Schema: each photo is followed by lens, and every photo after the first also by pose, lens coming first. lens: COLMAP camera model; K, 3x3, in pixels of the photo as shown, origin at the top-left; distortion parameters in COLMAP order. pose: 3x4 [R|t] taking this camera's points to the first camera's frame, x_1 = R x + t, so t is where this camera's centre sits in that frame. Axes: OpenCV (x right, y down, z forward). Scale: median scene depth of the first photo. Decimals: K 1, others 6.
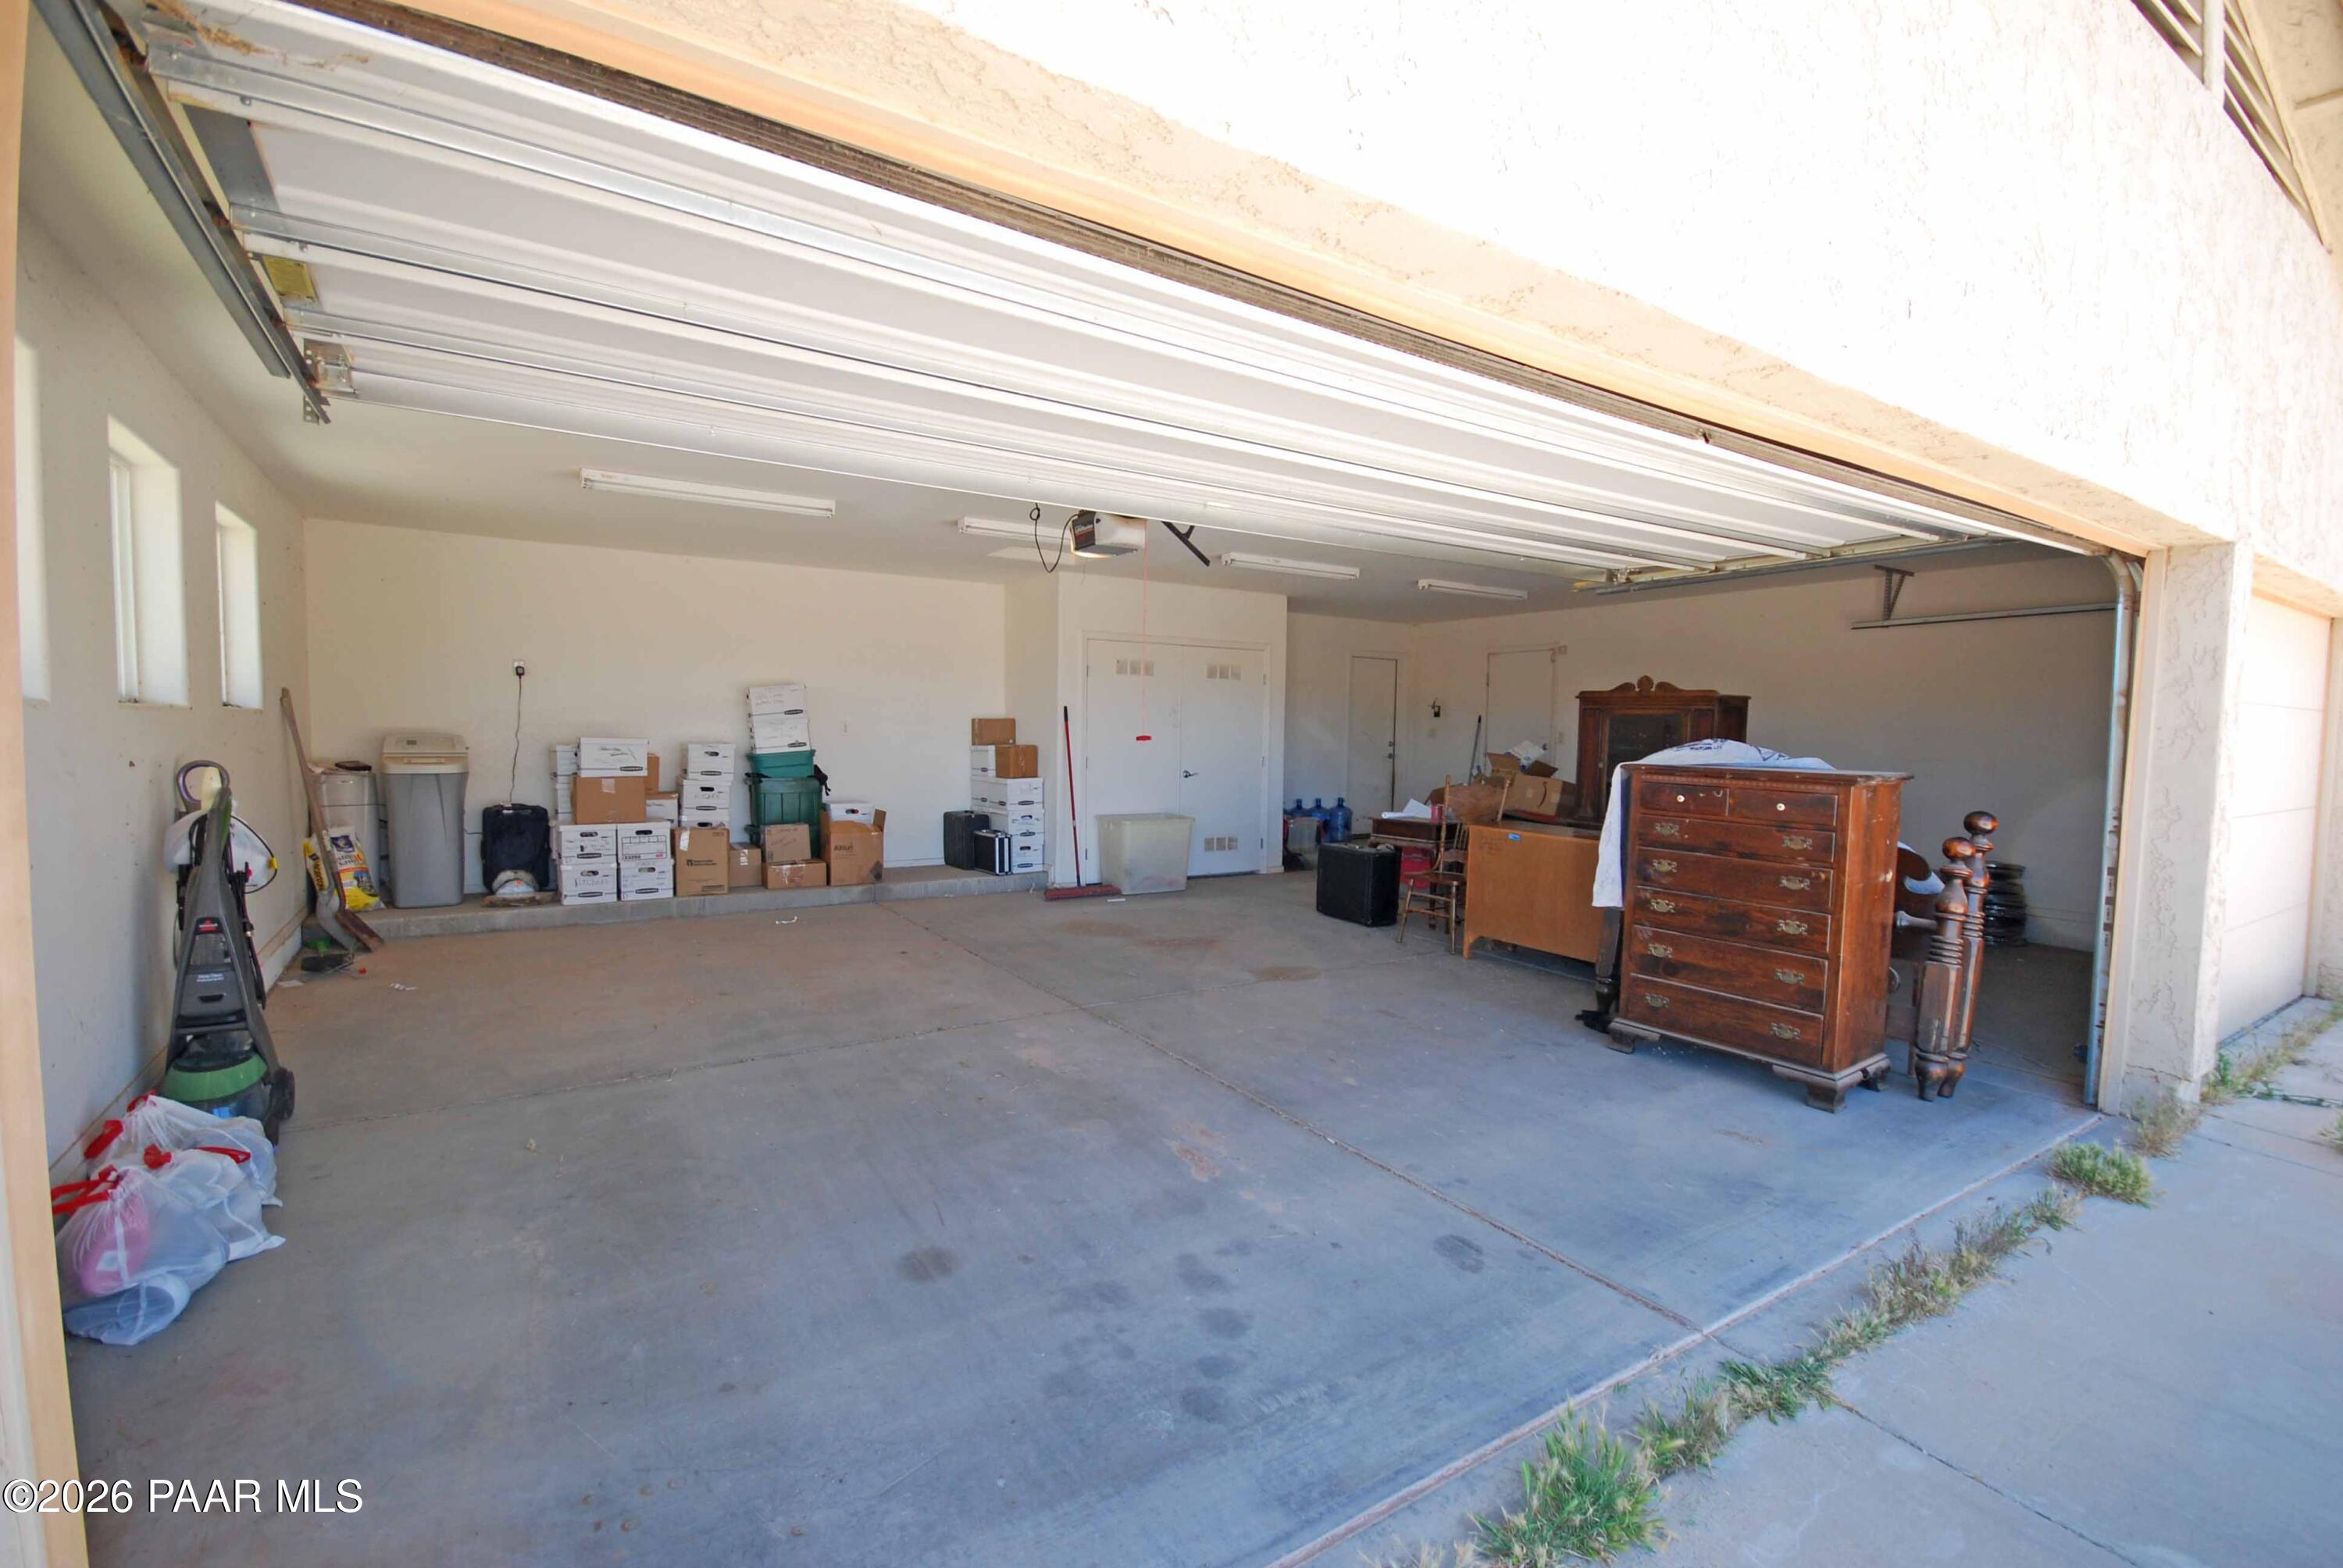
lens RADIAL K [[1036.5, 0, 1177.1], [0, 1036.5, 785.2], [0, 0, 1]] dist [0.004719, -0.006739]
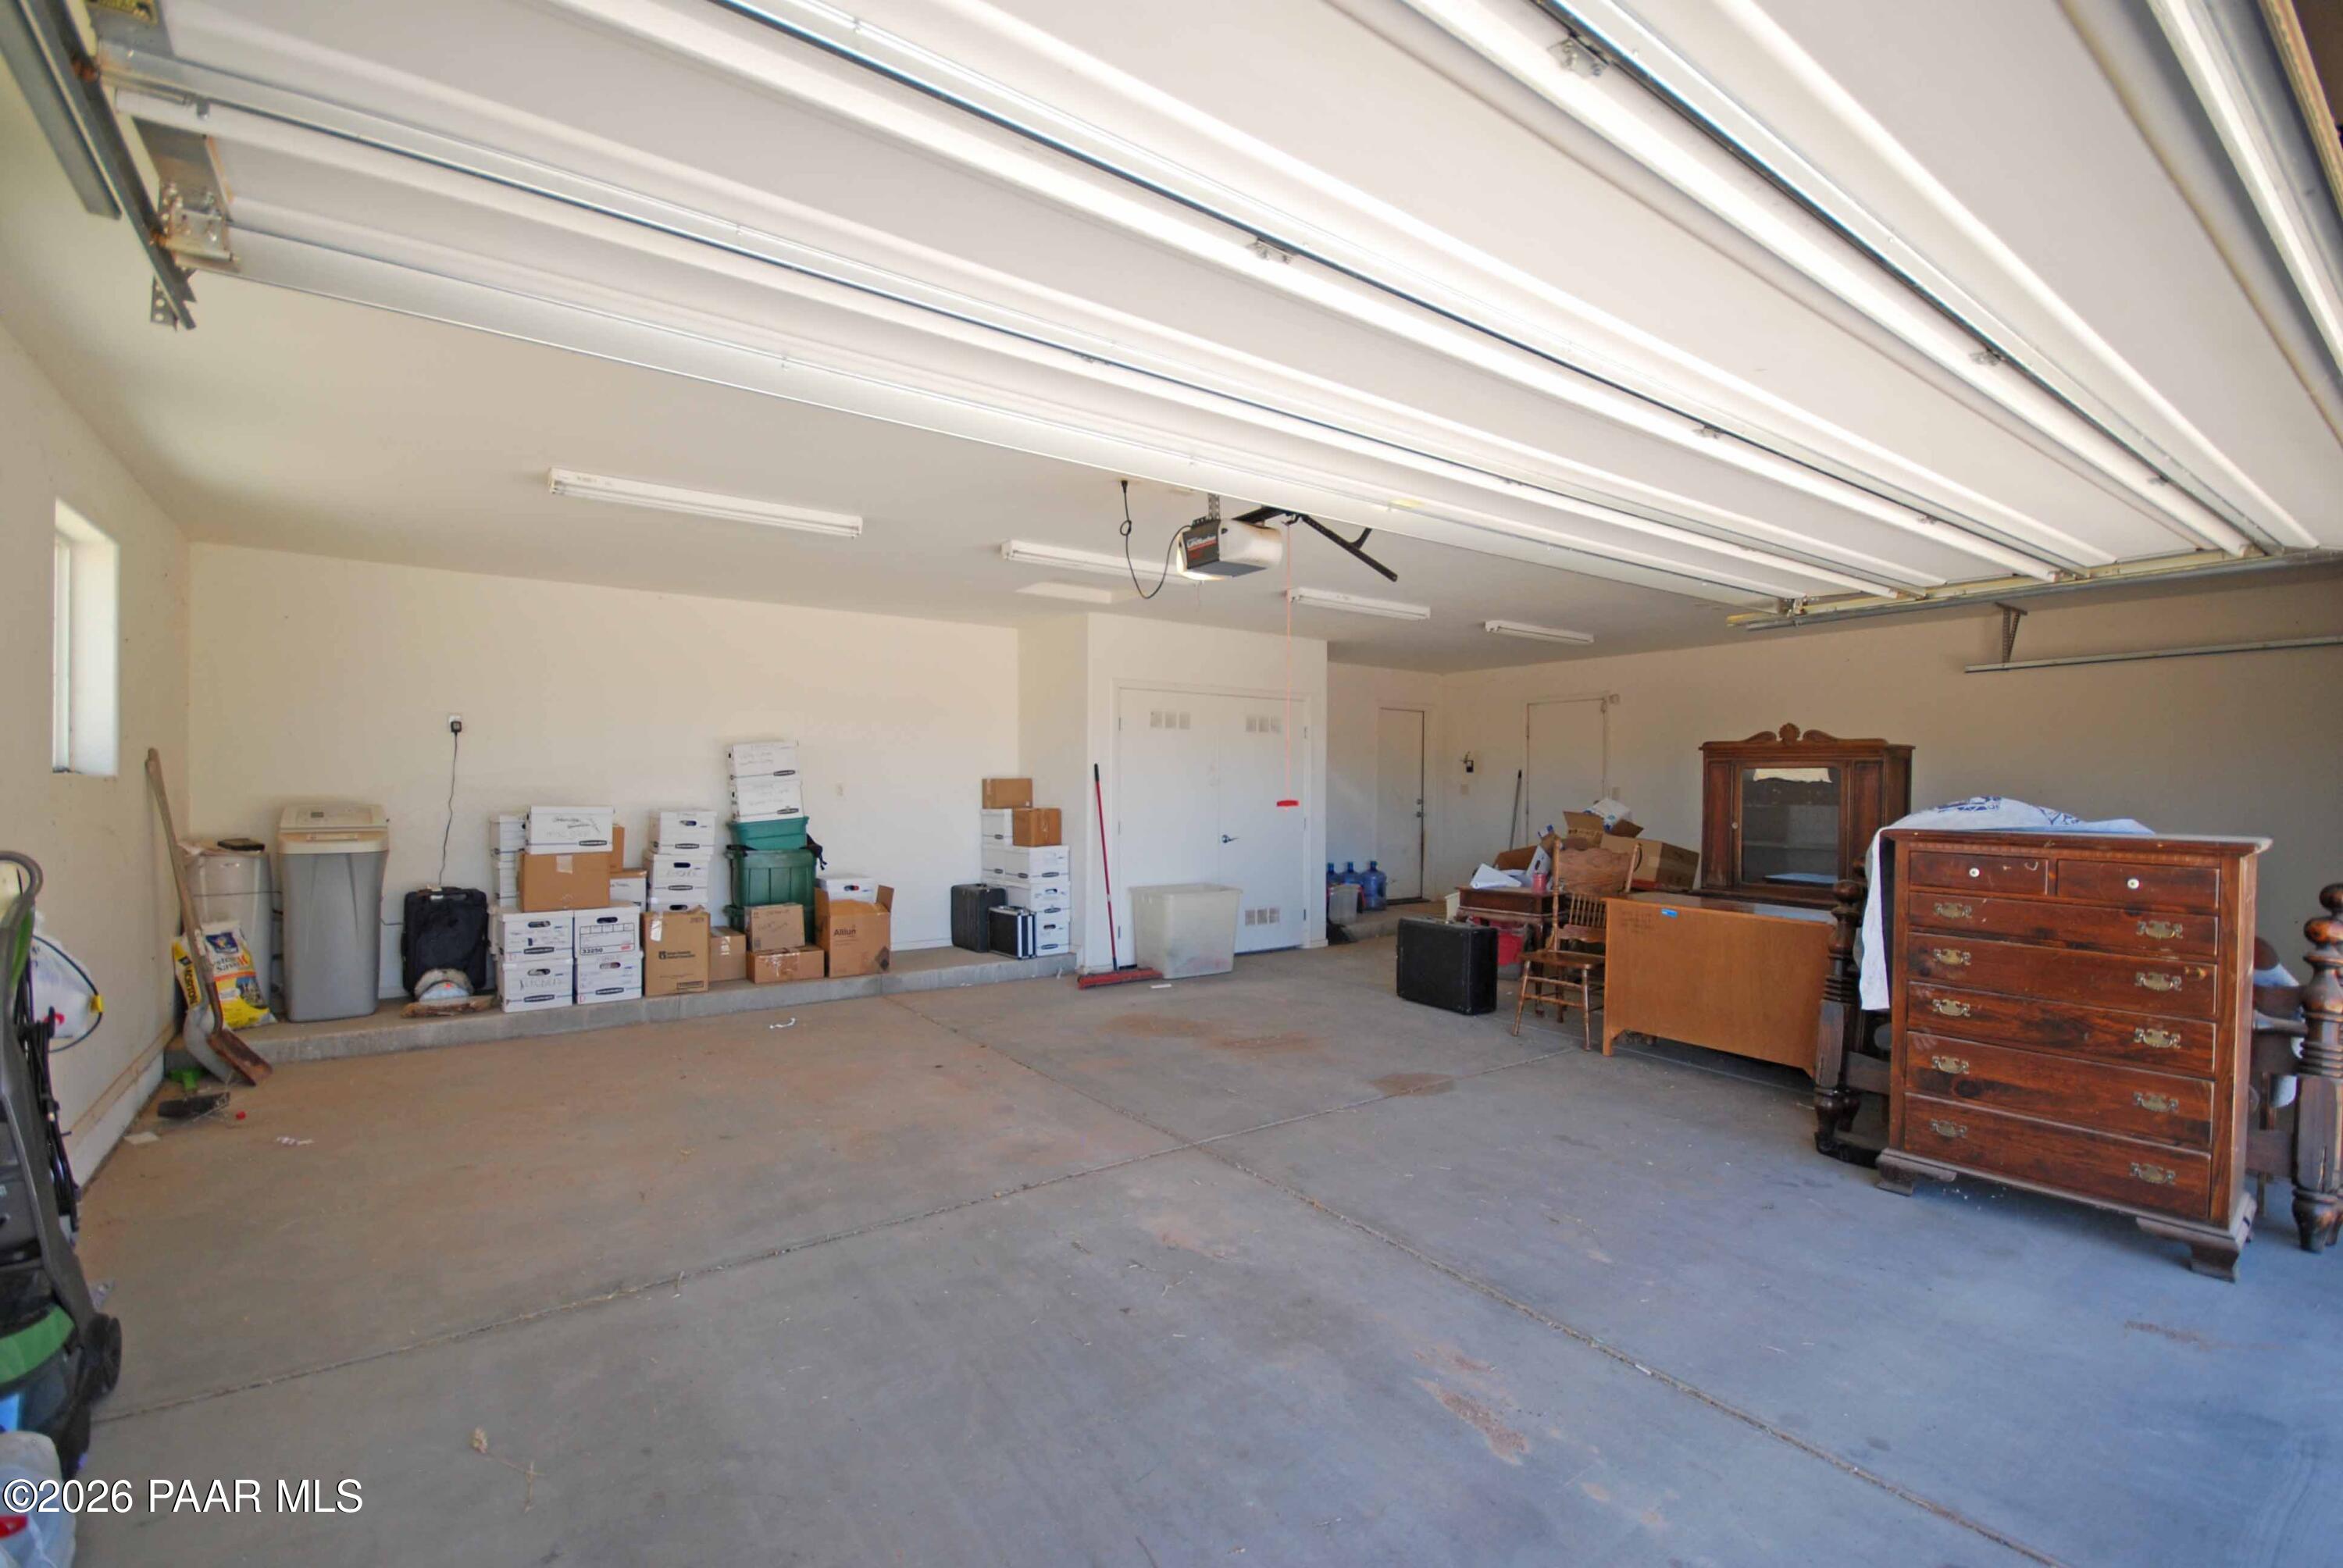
lens RADIAL K [[1036.5, 0, 1177.5], [0, 1036.5, 782.1], [0, 0, 1]] dist [0.004719, -0.006739]
pose [[0.998420, -0.009233, 0.055421, -0.120498], [0.012393, 0.998300, -0.056956, -0.013233], [-0.054801, 0.057553, 0.996837, 0.166621]]
